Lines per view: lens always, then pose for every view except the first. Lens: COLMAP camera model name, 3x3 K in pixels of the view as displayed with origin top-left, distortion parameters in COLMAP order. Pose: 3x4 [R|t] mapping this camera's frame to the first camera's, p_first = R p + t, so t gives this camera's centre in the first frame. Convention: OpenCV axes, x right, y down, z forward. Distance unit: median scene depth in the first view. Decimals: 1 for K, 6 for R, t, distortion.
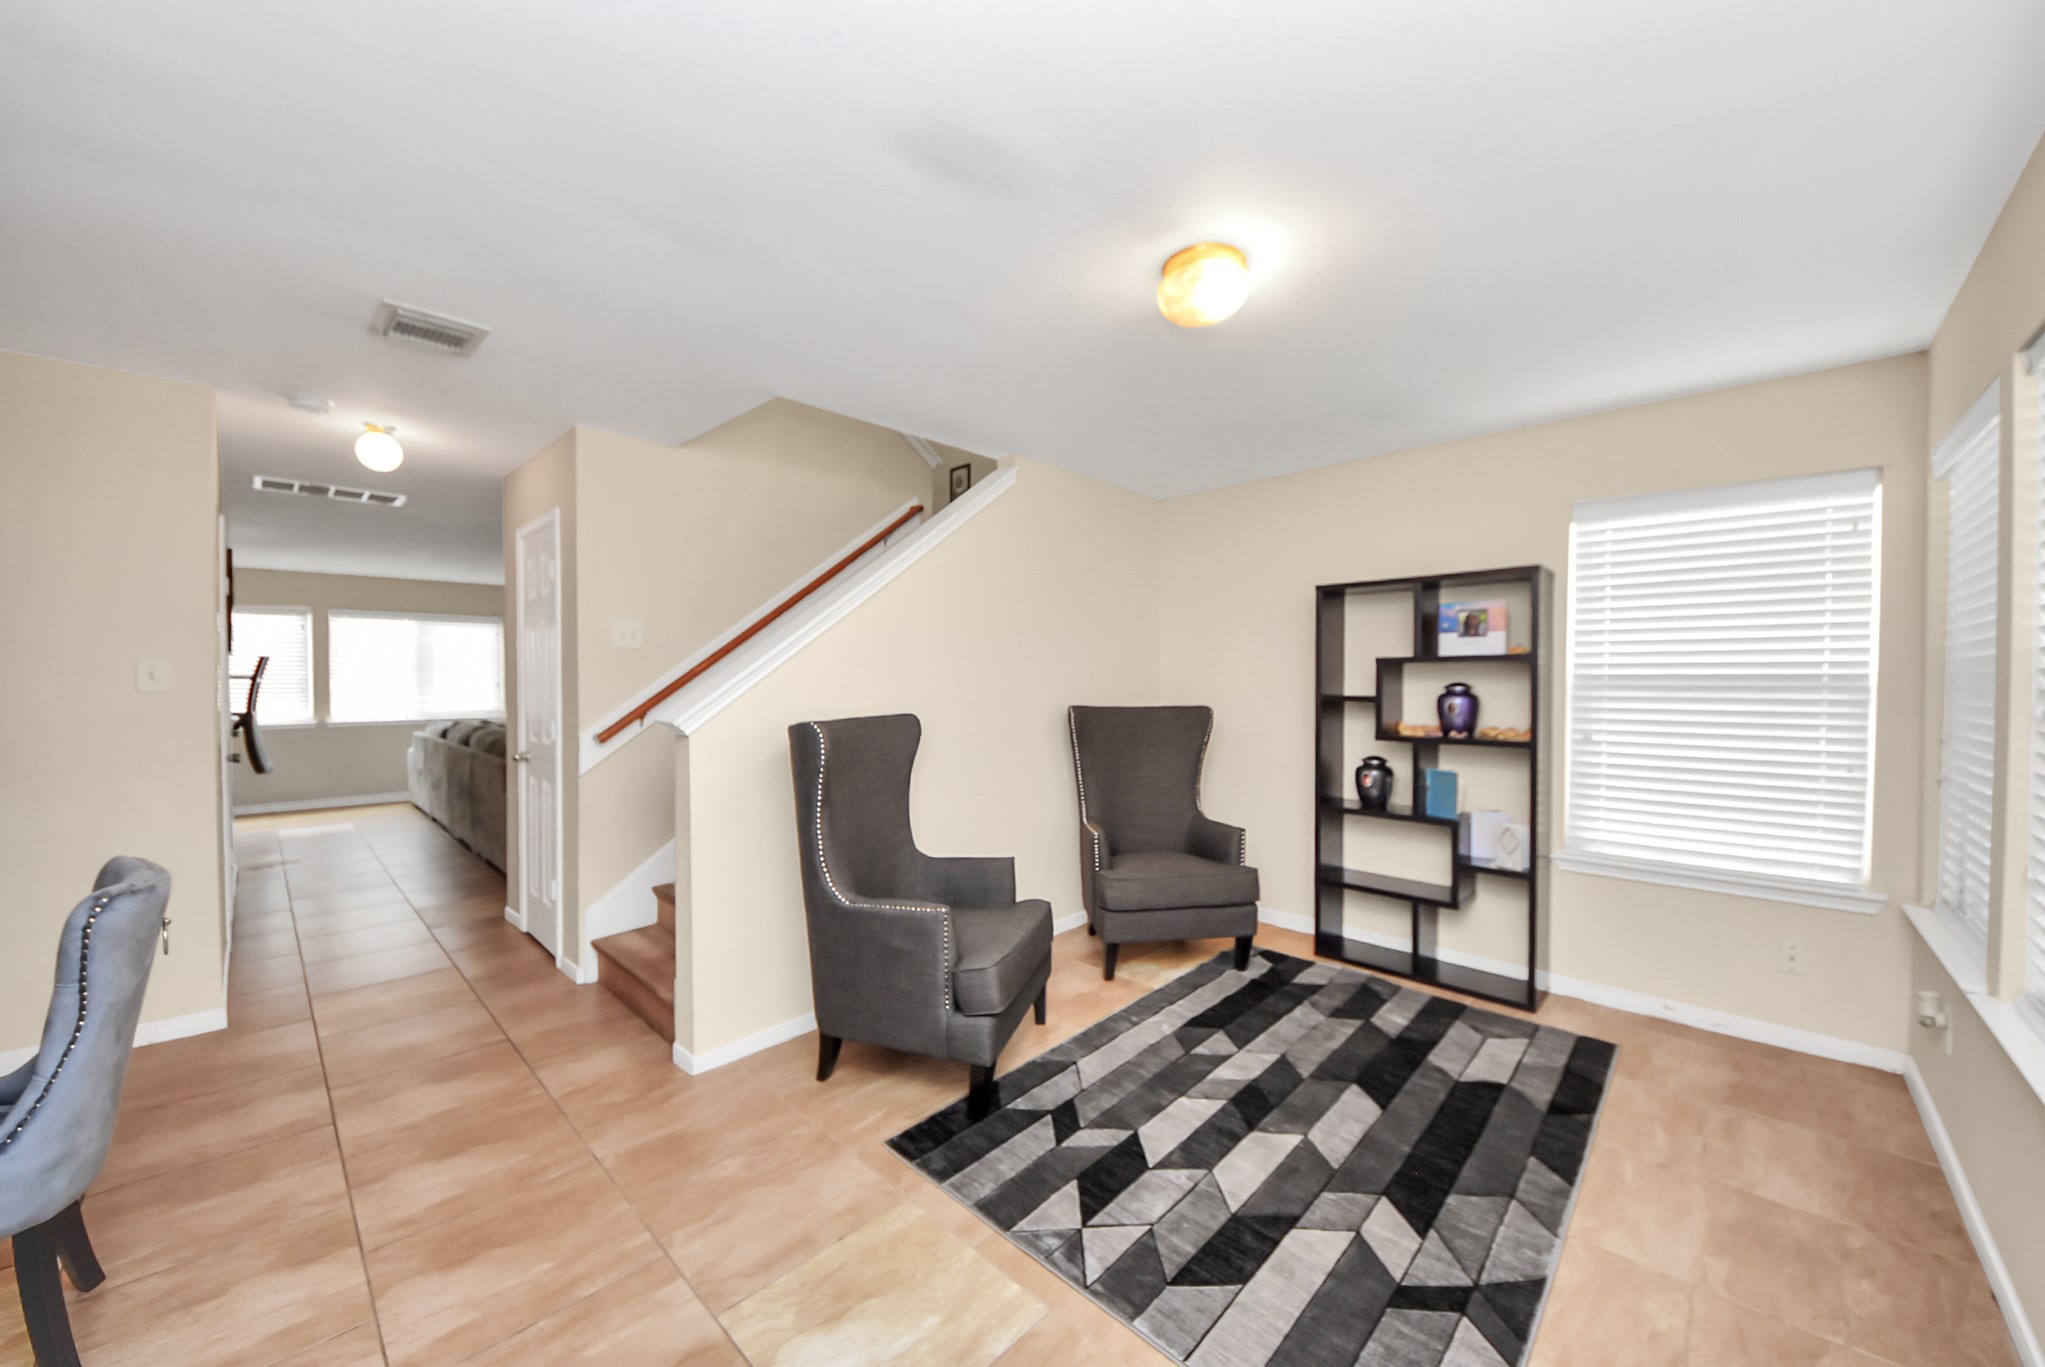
lens RADIAL K [[746.1, 0, 1022.5], [0, 746.1, 683.5], [0, 0, 1]] dist [0.035484, -0.019093]
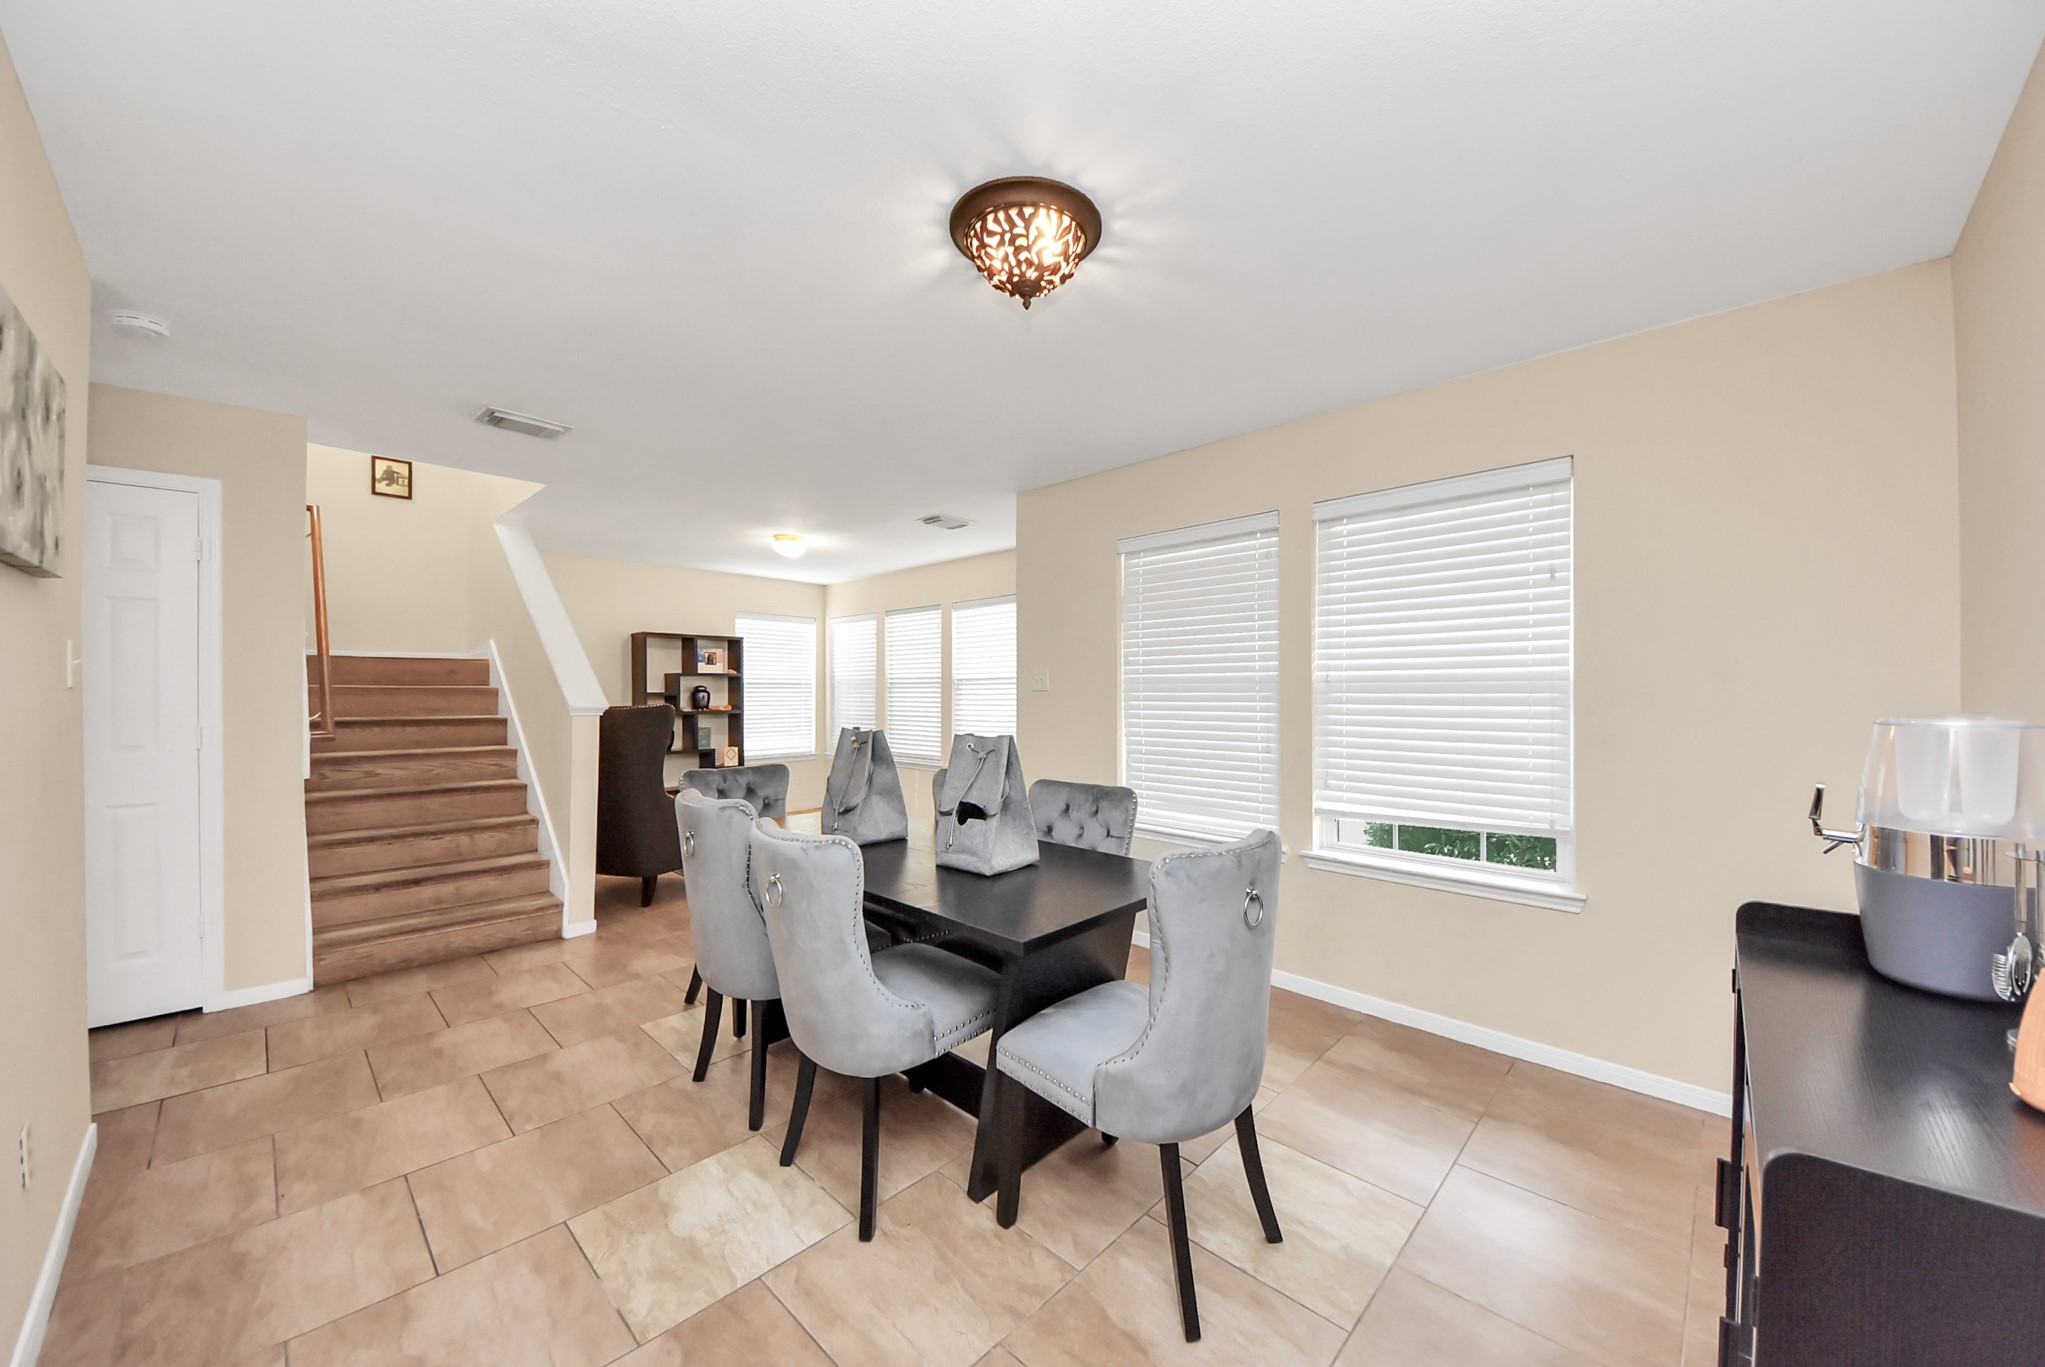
lens RADIAL K [[746.1, 0, 1022.5], [0, 746.1, 683.5], [0, 0, 1]] dist [0.035484, -0.019093]
pose [[0.004105, 0.002922, 0.999987, -1.580404], [0.015697, 0.999872, -0.002986, 0.013061], [-0.999868, 0.015709, 0.004059, 0.077024]]
